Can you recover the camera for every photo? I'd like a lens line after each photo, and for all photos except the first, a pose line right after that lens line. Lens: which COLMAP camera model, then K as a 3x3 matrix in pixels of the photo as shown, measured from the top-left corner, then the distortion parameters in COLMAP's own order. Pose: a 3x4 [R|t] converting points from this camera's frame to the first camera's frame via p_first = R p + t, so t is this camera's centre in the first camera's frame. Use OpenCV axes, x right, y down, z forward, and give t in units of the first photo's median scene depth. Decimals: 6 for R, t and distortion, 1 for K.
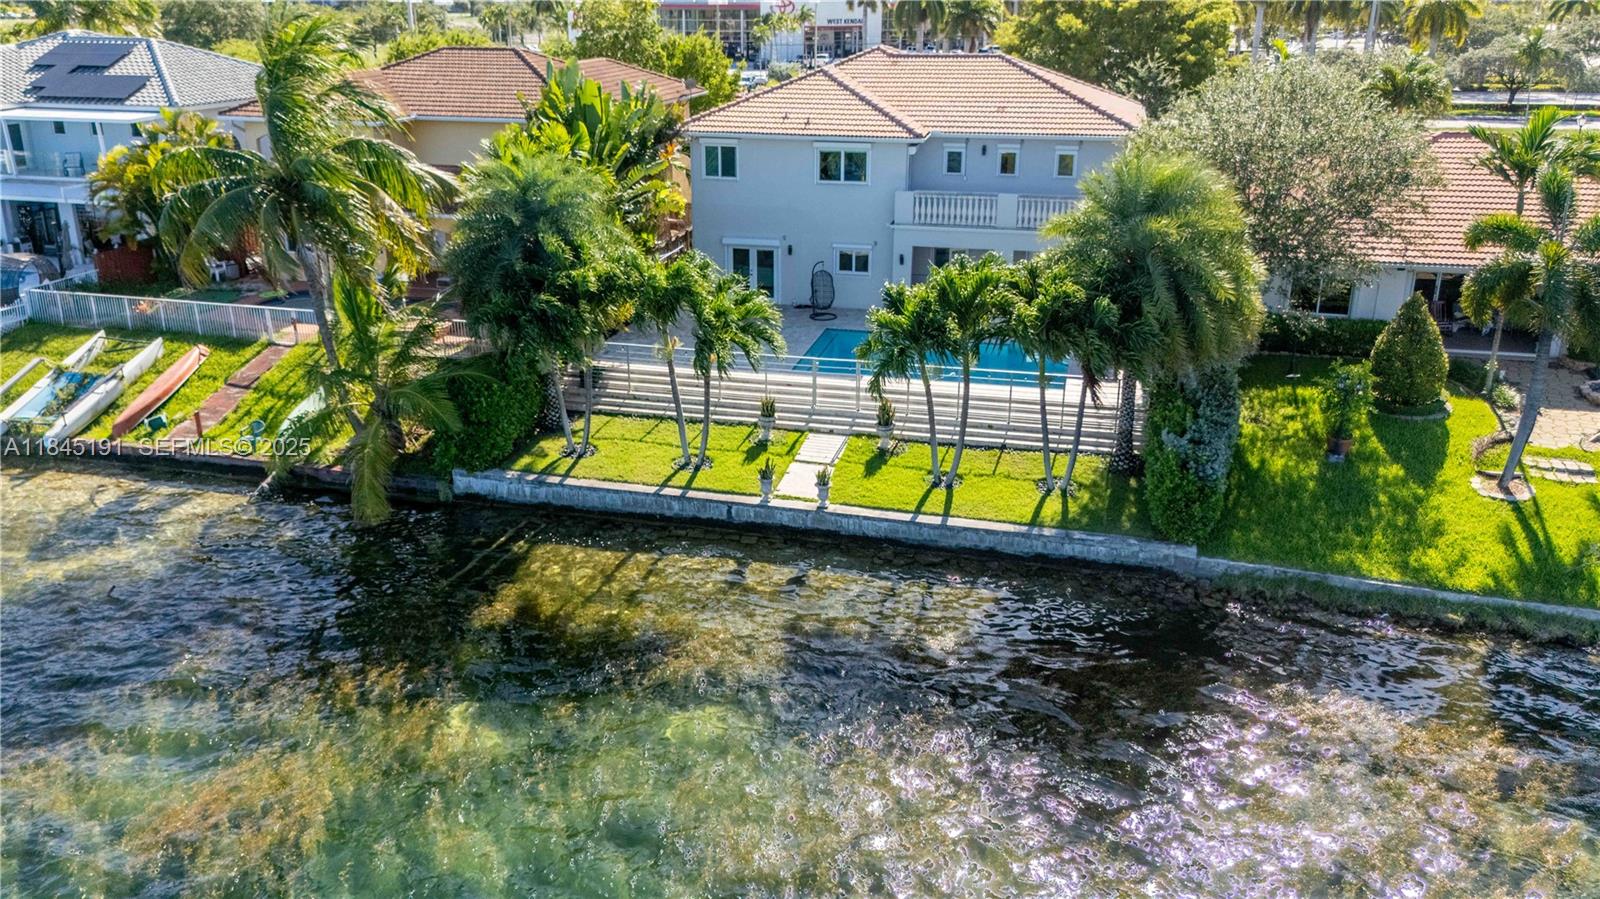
lens RADIAL K [[1204.7, 0, 786.2], [0, 1204.7, 379.8], [0, 0, 1]] dist [0.064109, -0.034673]
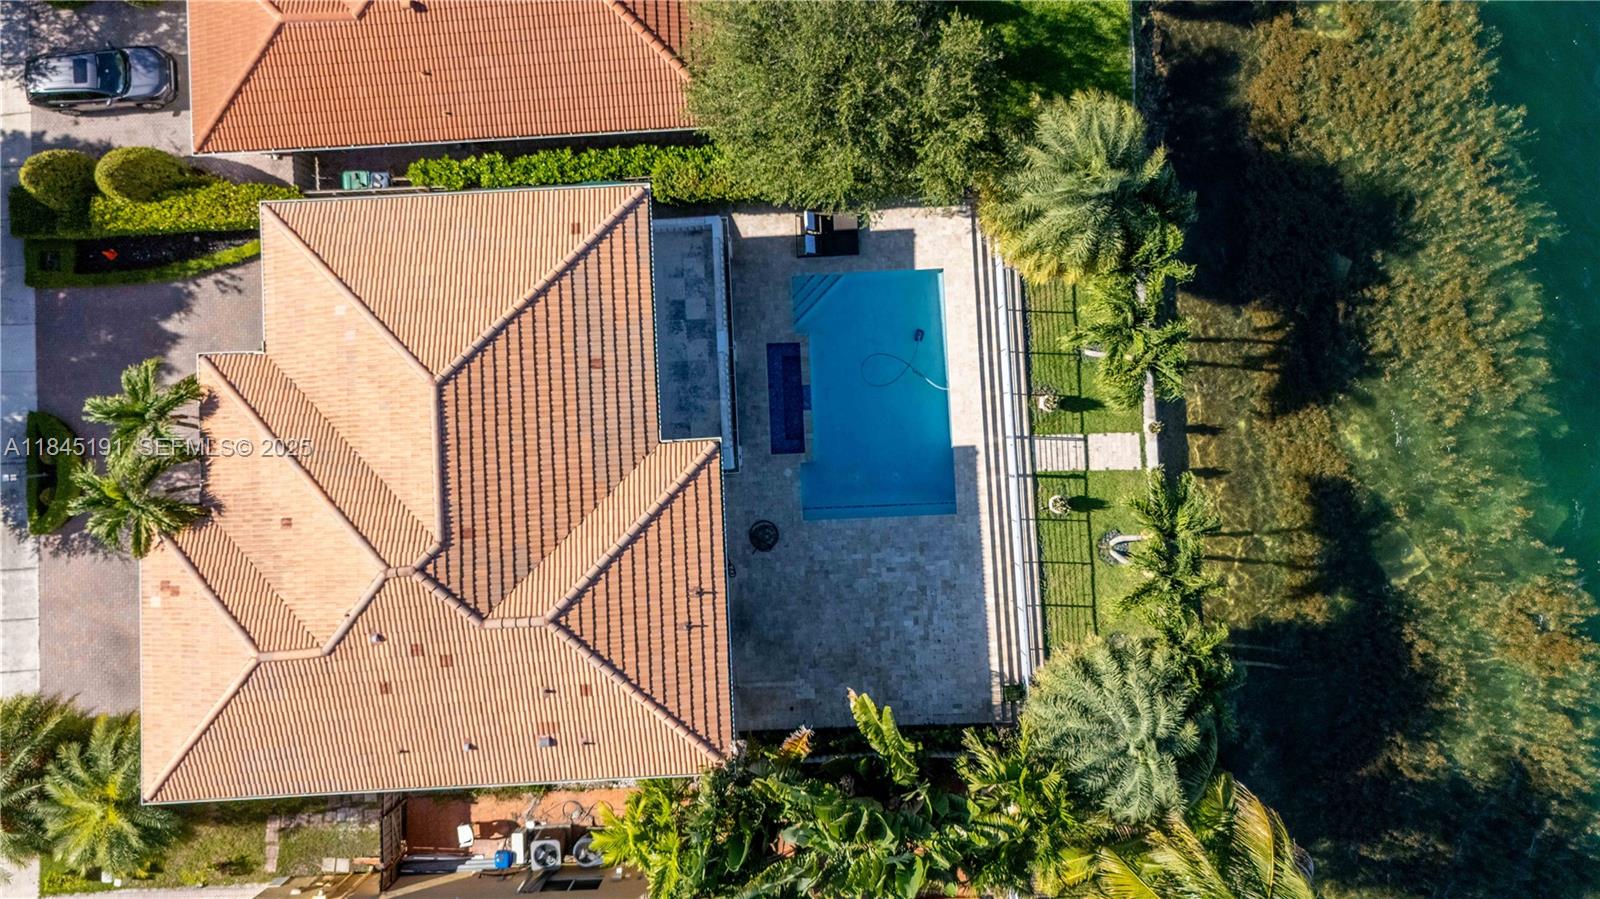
lens RADIAL K [[1197.7, 0, 788.4], [0, 1197.7, 366.2], [0, 0, 1]] dist [0.057906, -0.031584]
pose [[-0.292789, -0.954076, 0.063350, 0.121894], [0.328181, -0.038042, 0.943848, -1.223360], [-0.898093, 0.297138, 0.324248, 0.856101]]
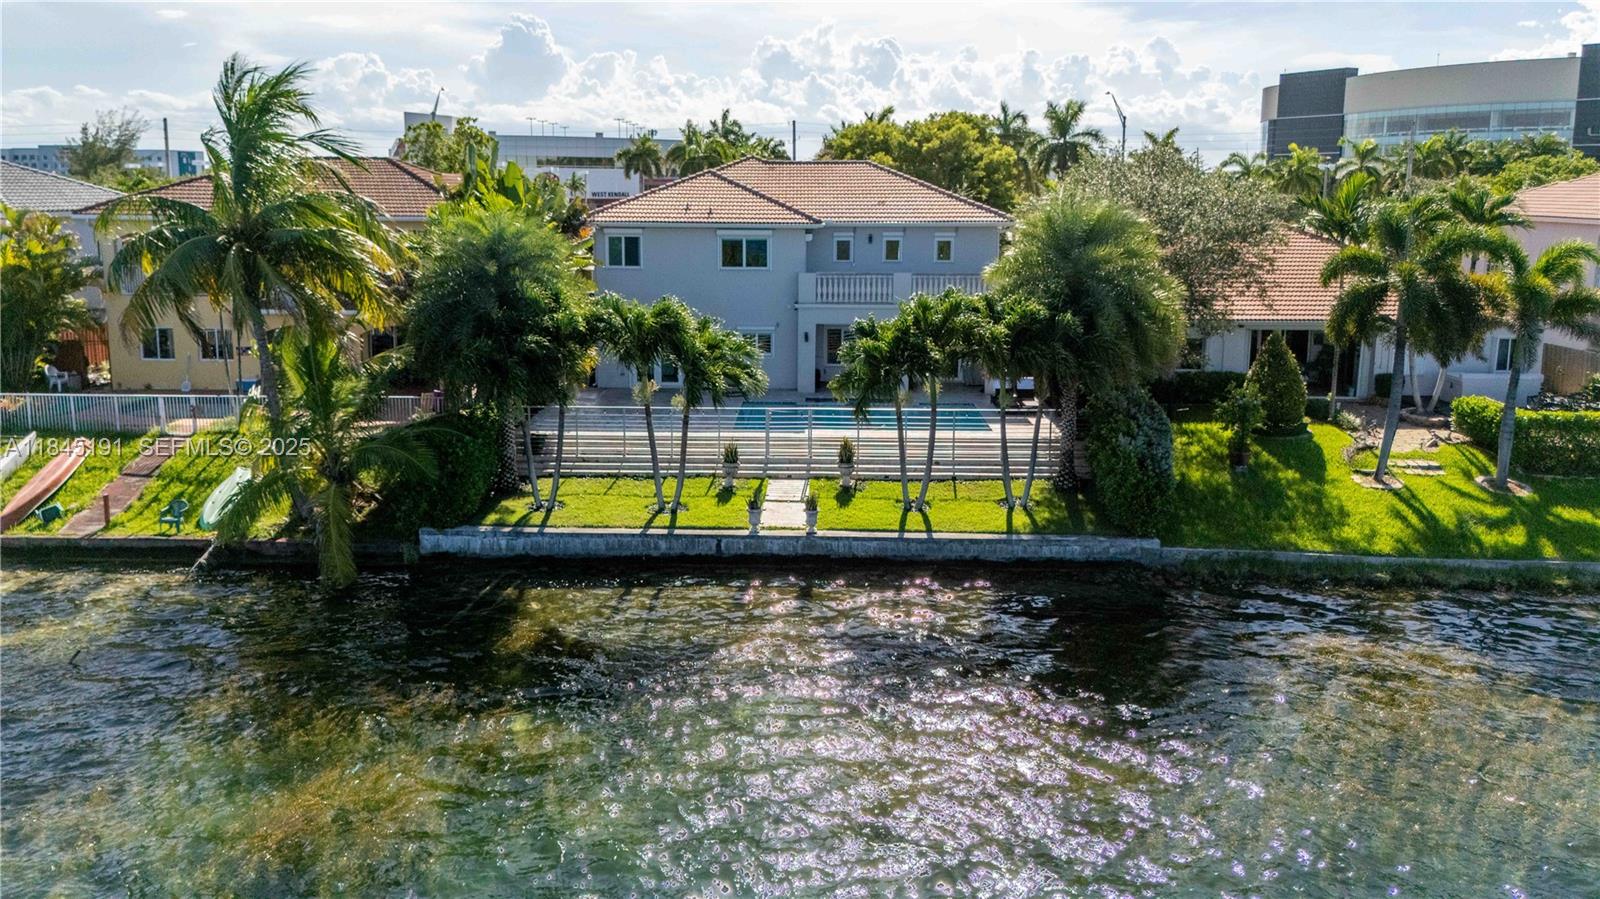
lens RADIAL K [[1204.7, 0, 786.2], [0, 1204.7, 379.8], [0, 0, 1]] dist [0.064109, -0.034673]
pose [[0.974965, -0.029978, 0.220328, -0.203096], [0.063494, 0.987148, -0.146653, 0.119371], [-0.213100, 0.156971, 0.964338, -0.012173]]
